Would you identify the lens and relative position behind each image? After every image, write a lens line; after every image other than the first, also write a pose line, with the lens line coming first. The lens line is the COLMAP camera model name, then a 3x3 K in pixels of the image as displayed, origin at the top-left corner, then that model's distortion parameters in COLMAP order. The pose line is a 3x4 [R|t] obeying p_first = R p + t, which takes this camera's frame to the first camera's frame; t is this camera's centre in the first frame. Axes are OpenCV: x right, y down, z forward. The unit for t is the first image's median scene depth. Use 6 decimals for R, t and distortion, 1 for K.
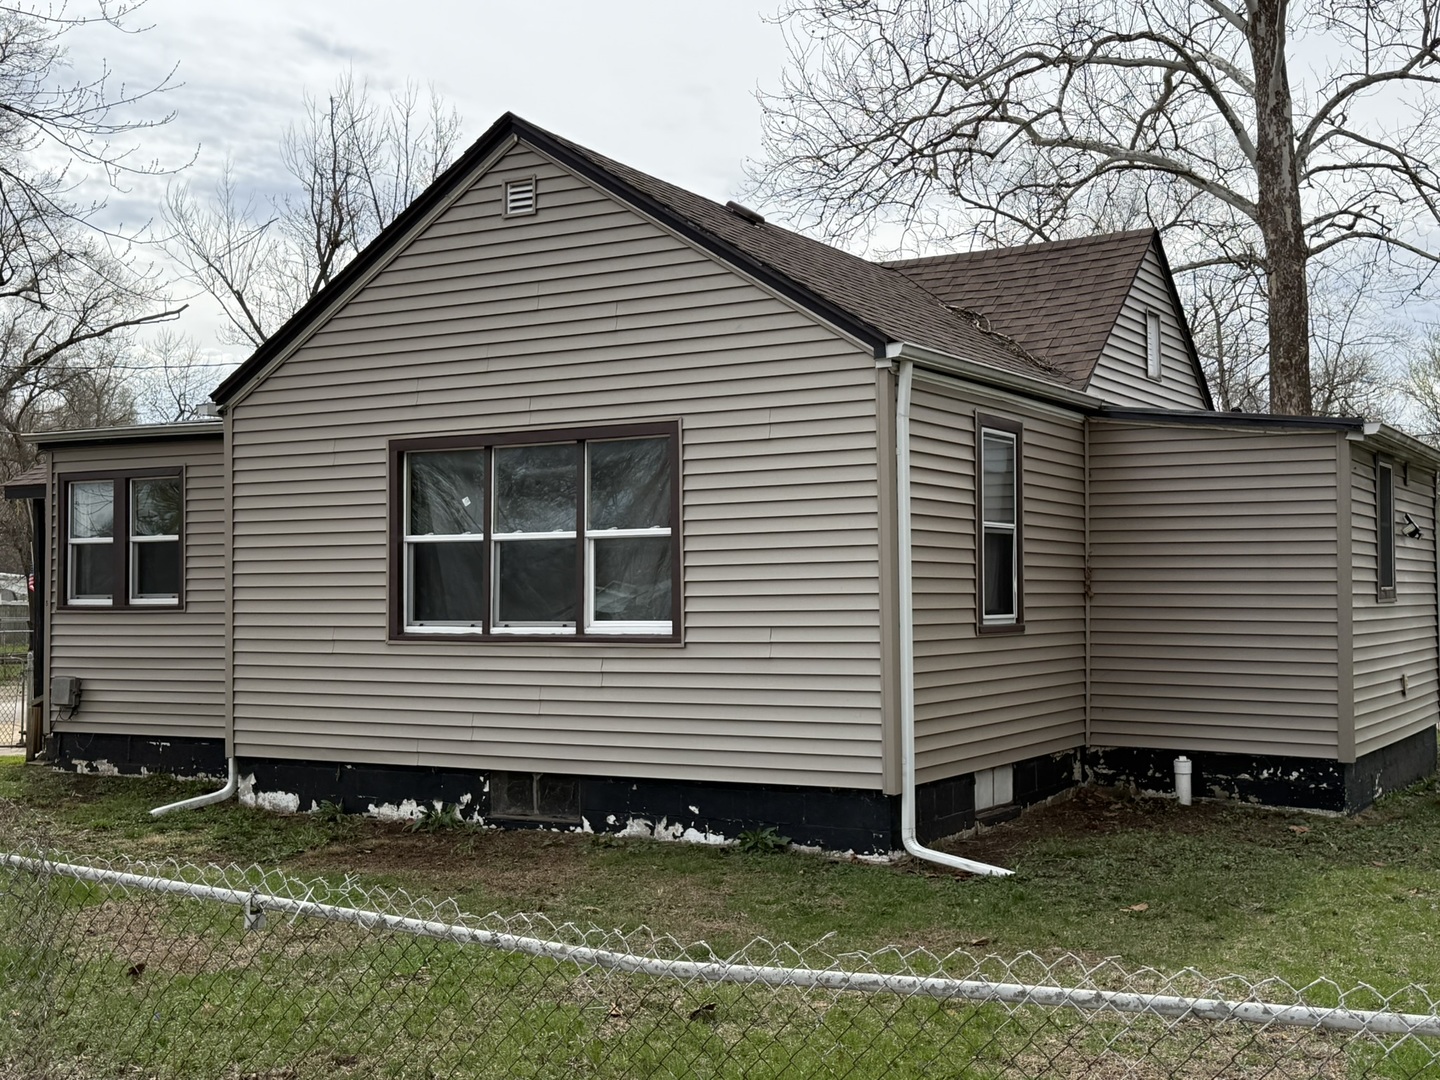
lens RADIAL K [[1733.6, 0, 719.9], [0, 1733.6, 537.1], [0, 0, 1]] dist [0.035178, 0.000000]
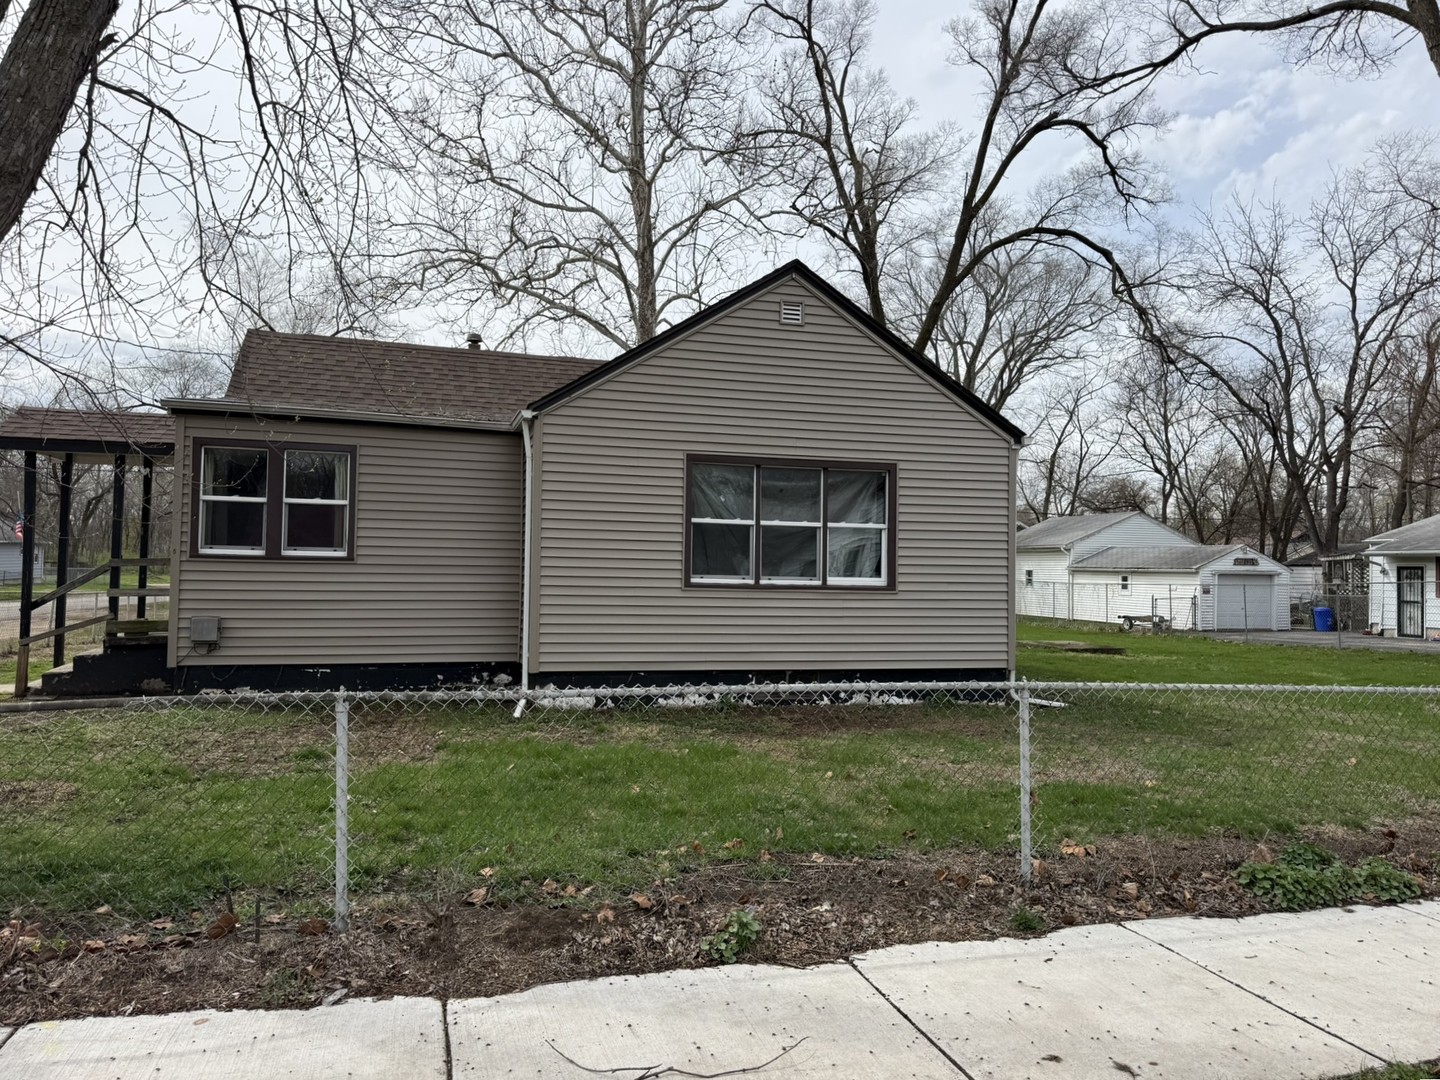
lens RADIAL K [[1025.7, 0, 715.2], [0, 1025.7, 538.7], [0, 0, 1]] dist [0.061732, -0.059147]
pose [[0.696653, 0.041791, 0.716190, -0.802804], [-0.049054, 0.998740, -0.010562, 0.025657], [-0.715729, -0.027774, 0.697826, 0.364751]]
